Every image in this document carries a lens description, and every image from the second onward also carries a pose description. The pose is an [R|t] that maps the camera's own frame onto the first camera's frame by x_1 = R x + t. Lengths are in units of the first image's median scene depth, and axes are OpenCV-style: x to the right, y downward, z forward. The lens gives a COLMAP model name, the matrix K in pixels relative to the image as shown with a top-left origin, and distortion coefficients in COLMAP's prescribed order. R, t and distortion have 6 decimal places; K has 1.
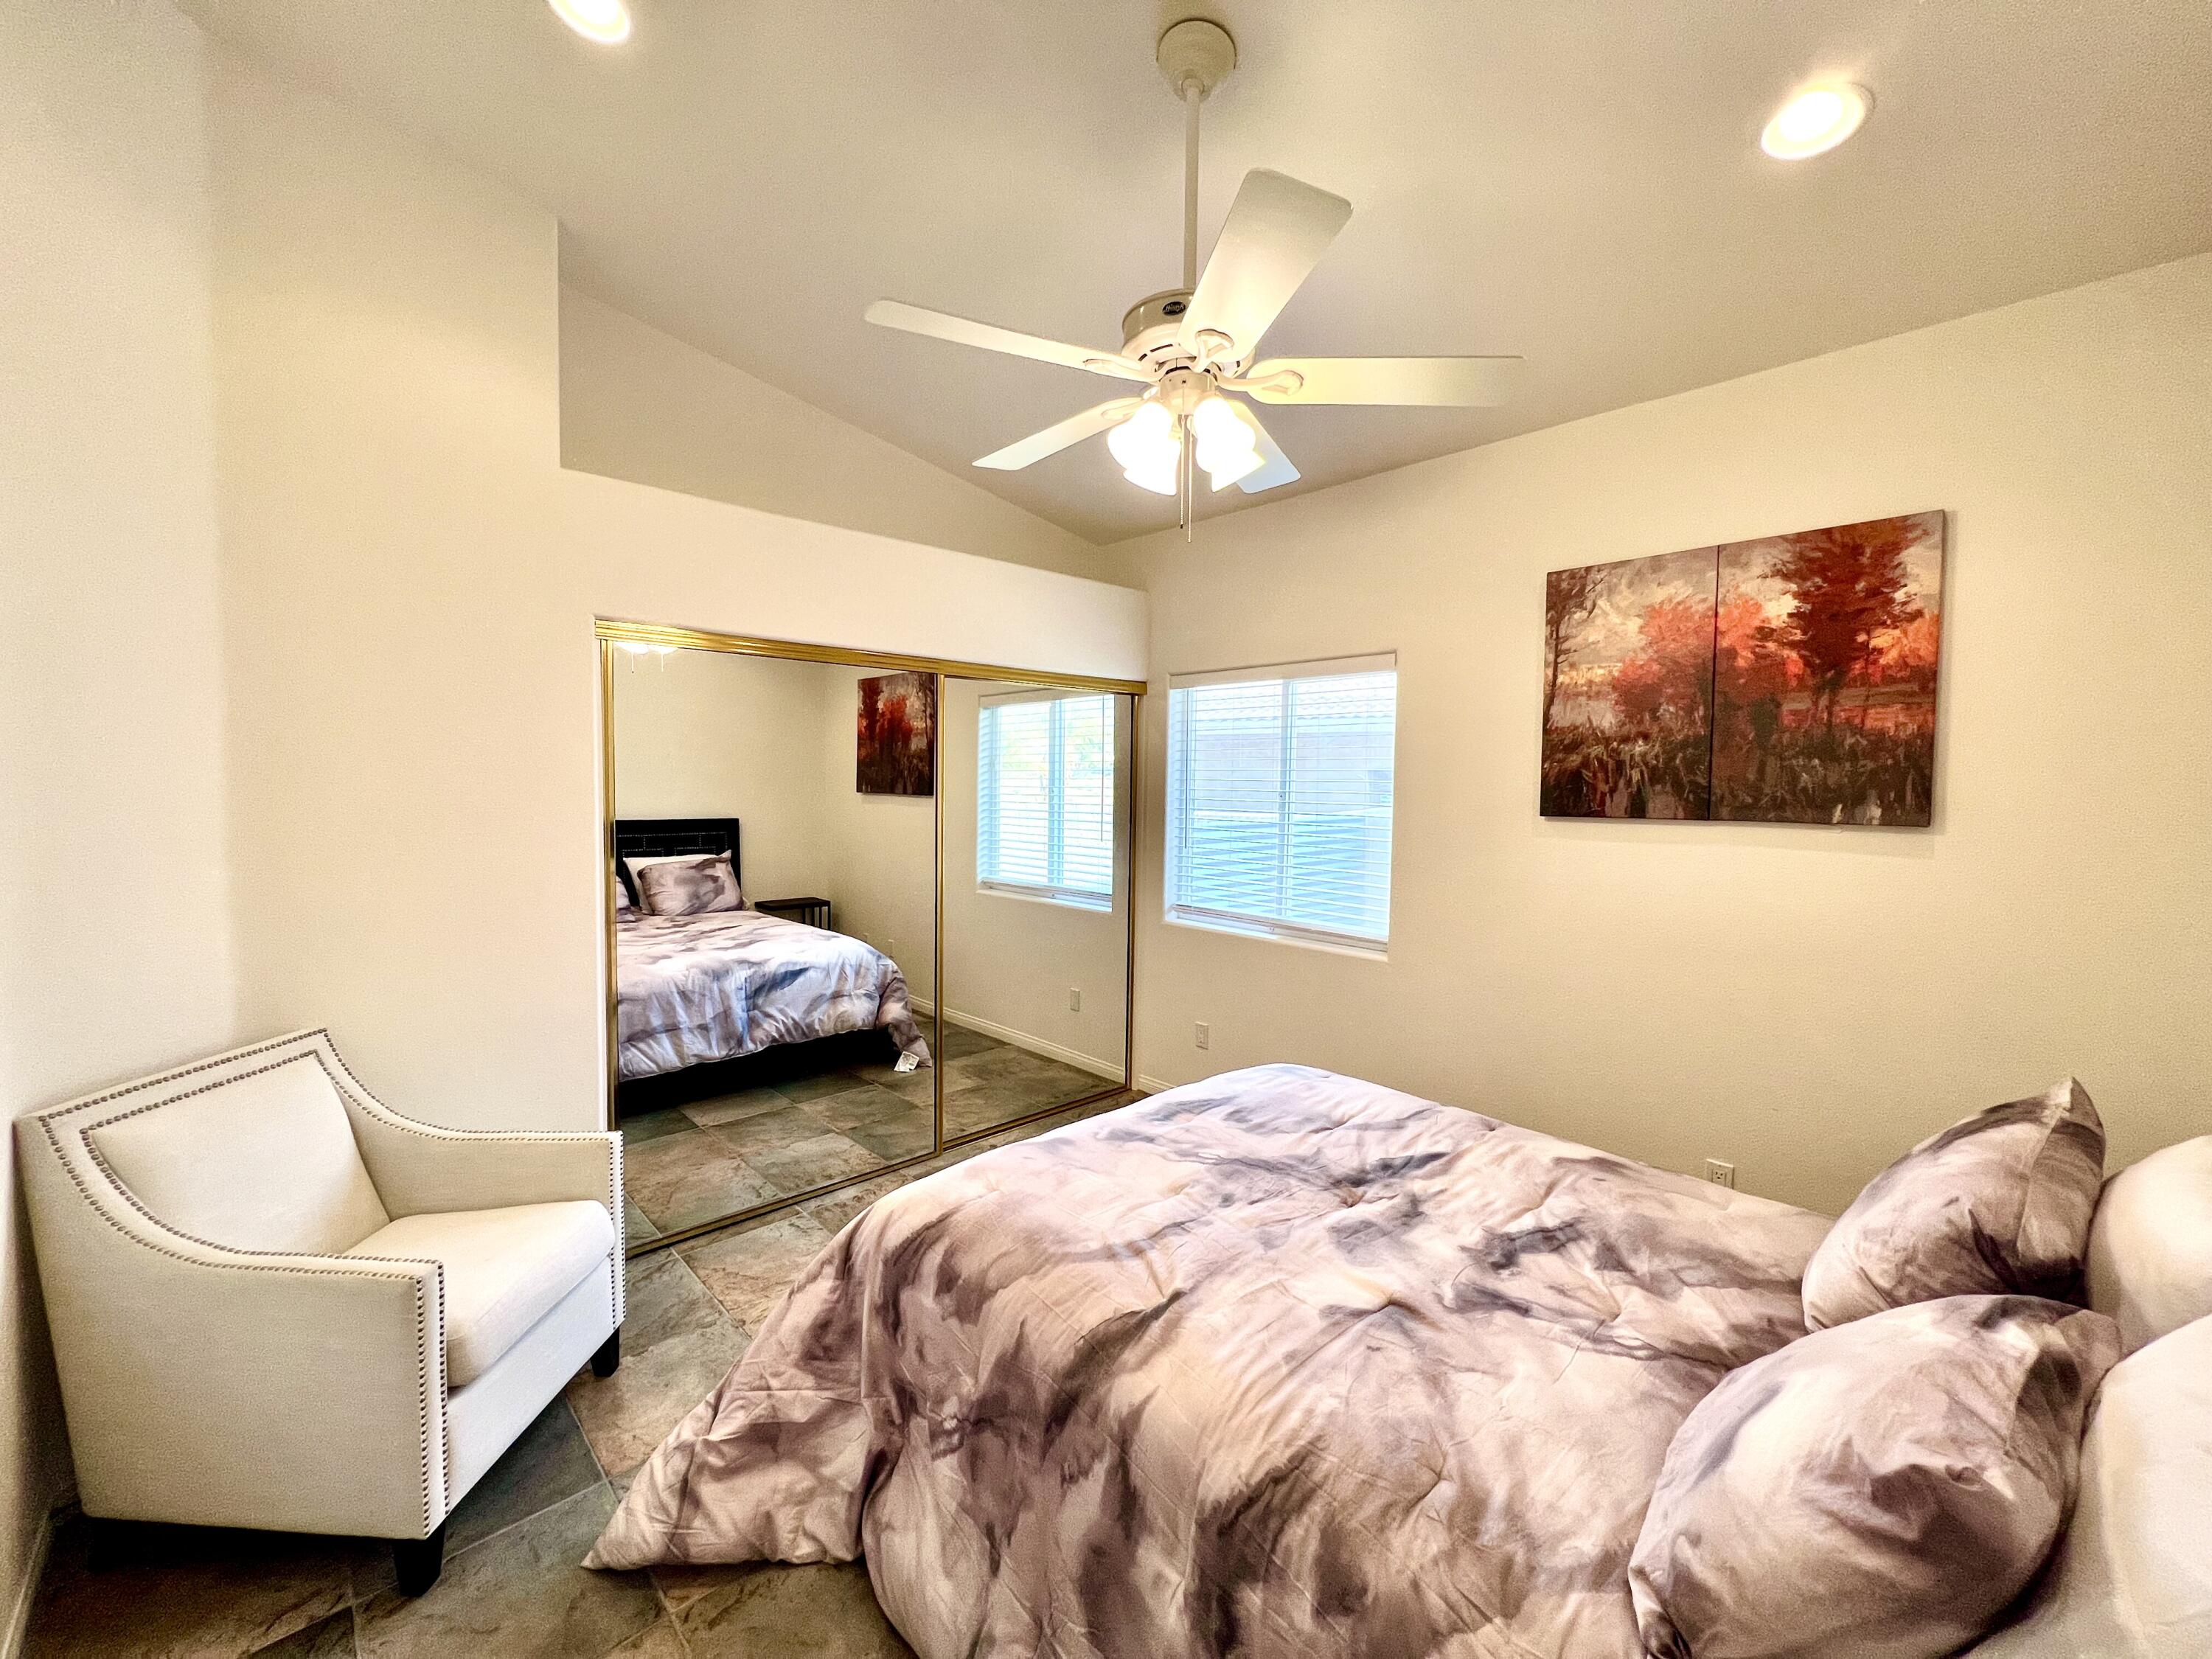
lens RADIAL K [[897.2, 0, 1108.1], [0, 897.2, 825.3], [0, 0, 1]] dist [-0.001441, -0.000609]
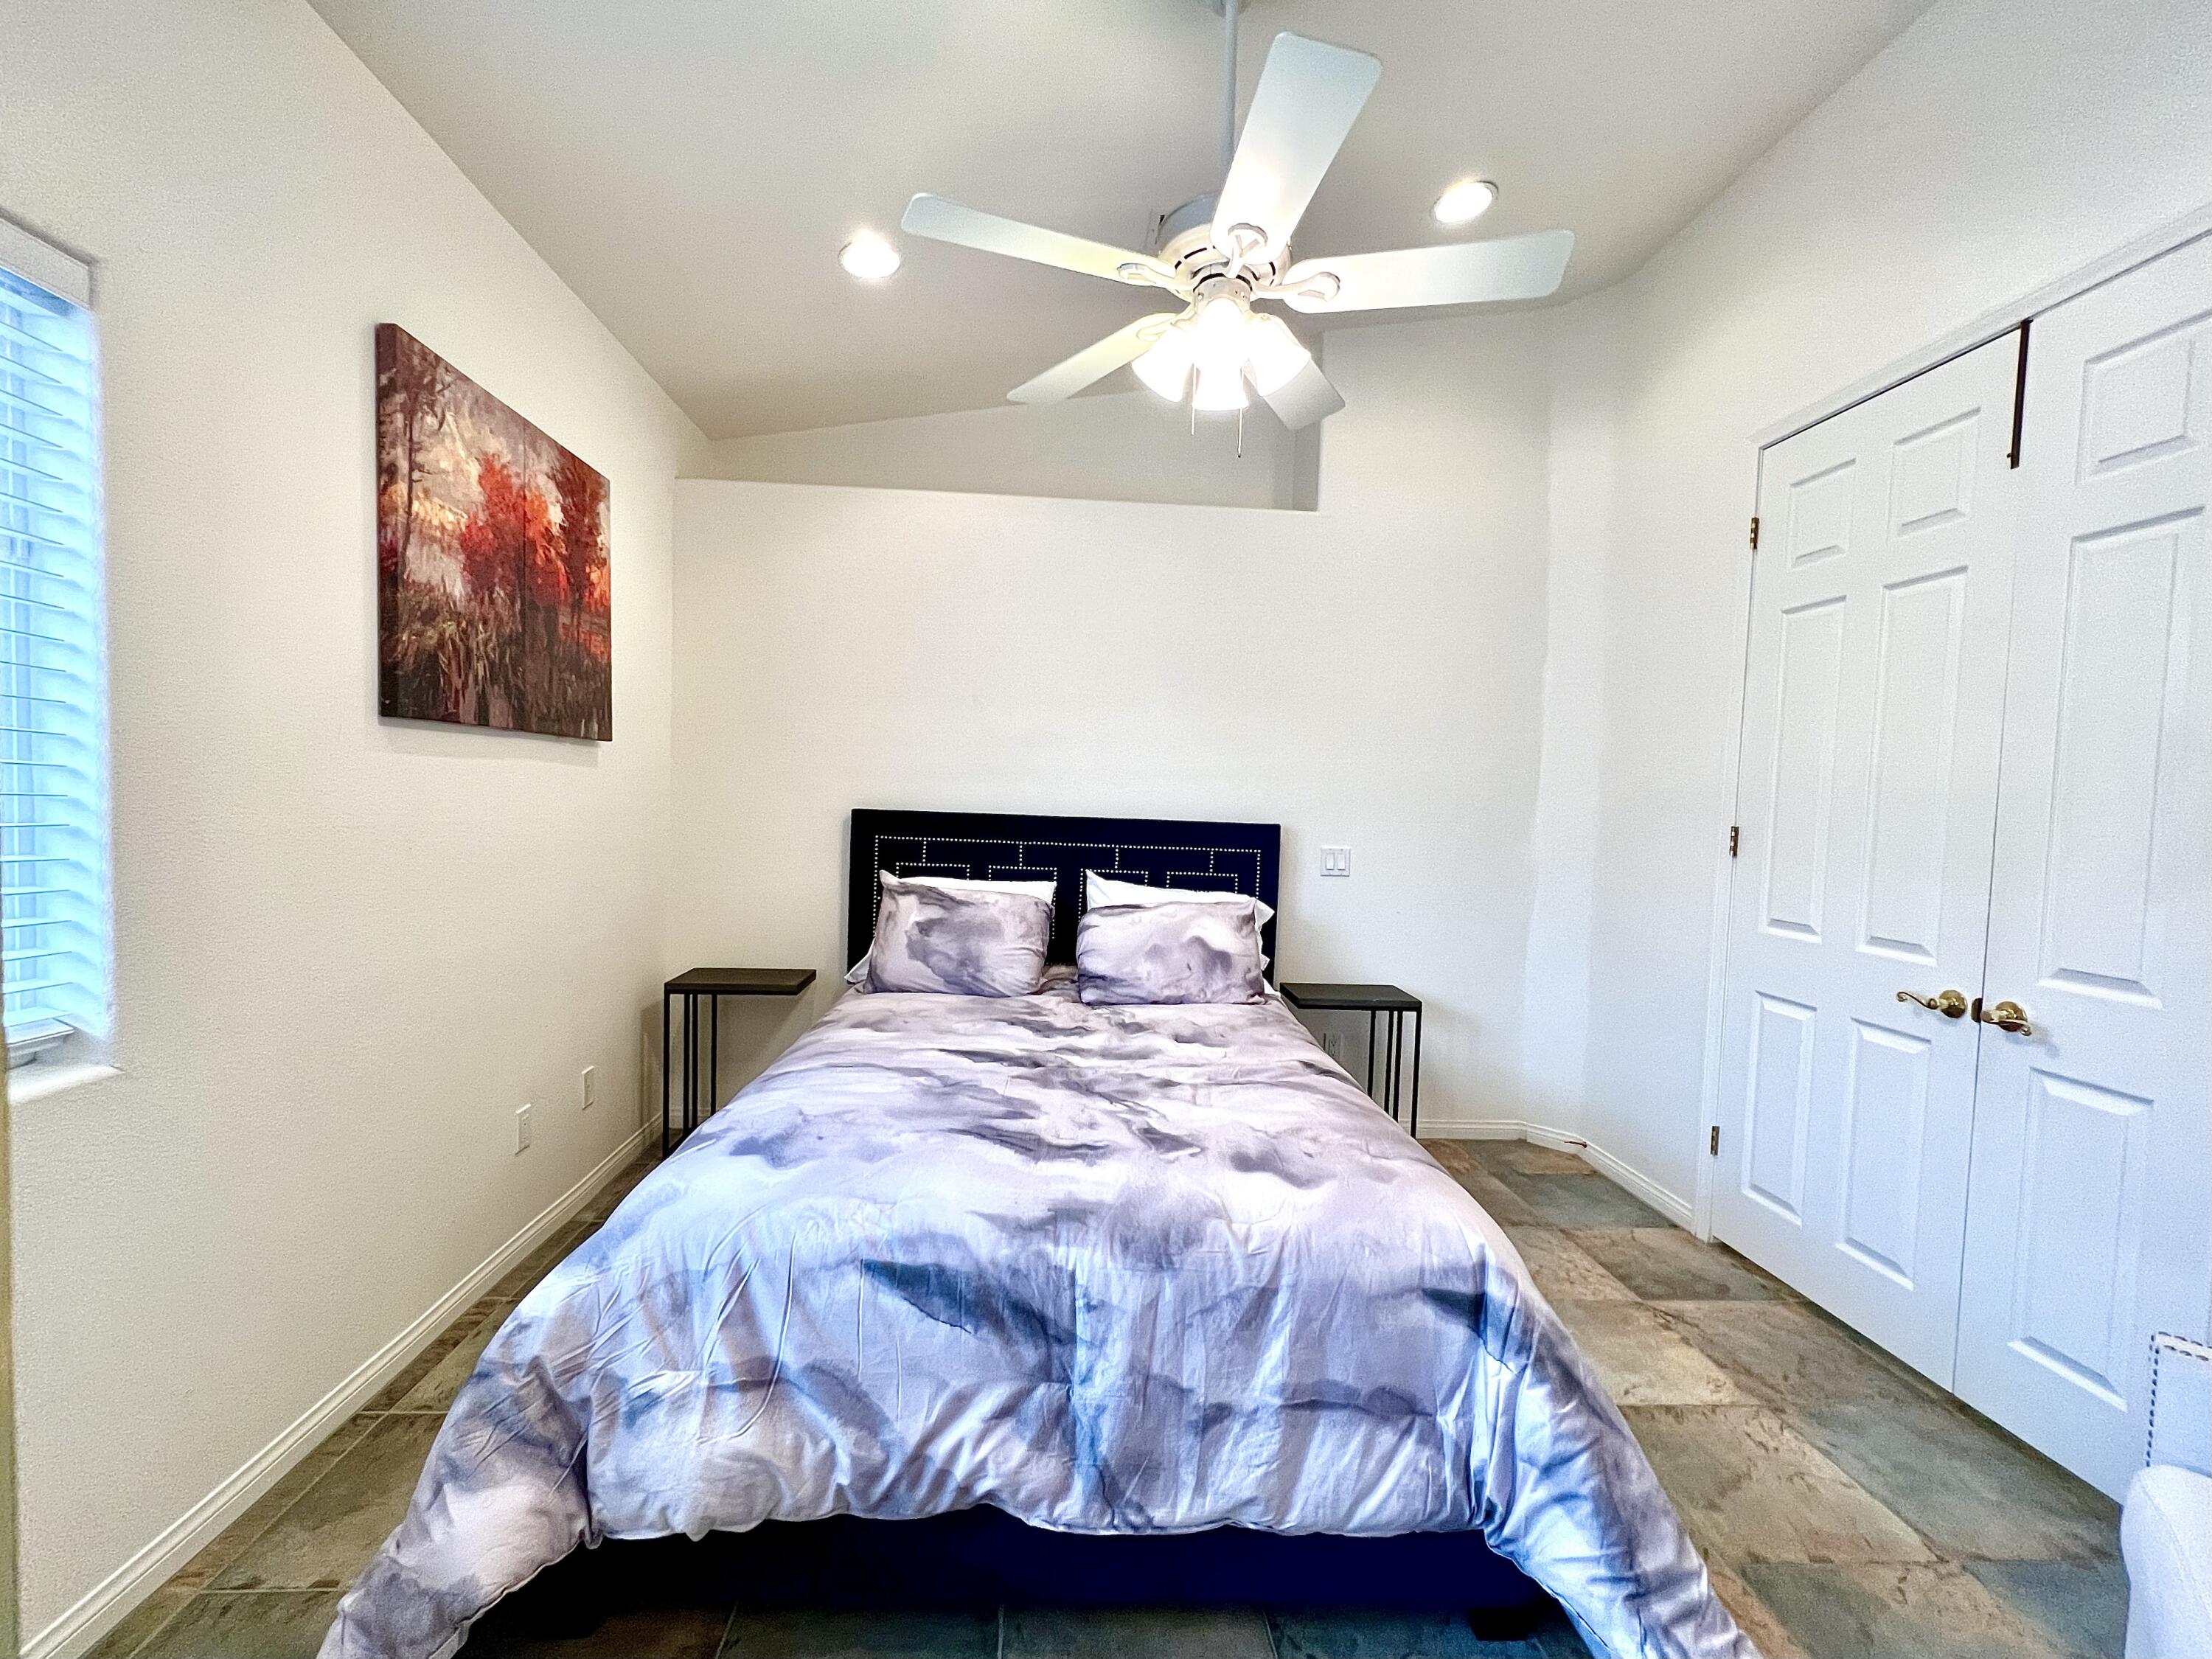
lens RADIAL K [[888.3, 0, 1106.3], [0, 888.3, 833.0], [0, 0, 1]] dist [-0.003992, -0.000116]
pose [[-0.773438, -0.050901, 0.631825, -0.312129], [0.007913, 0.995918, 0.089919, 0.019208], [-0.633823, 0.074546, -0.769878, 1.247340]]
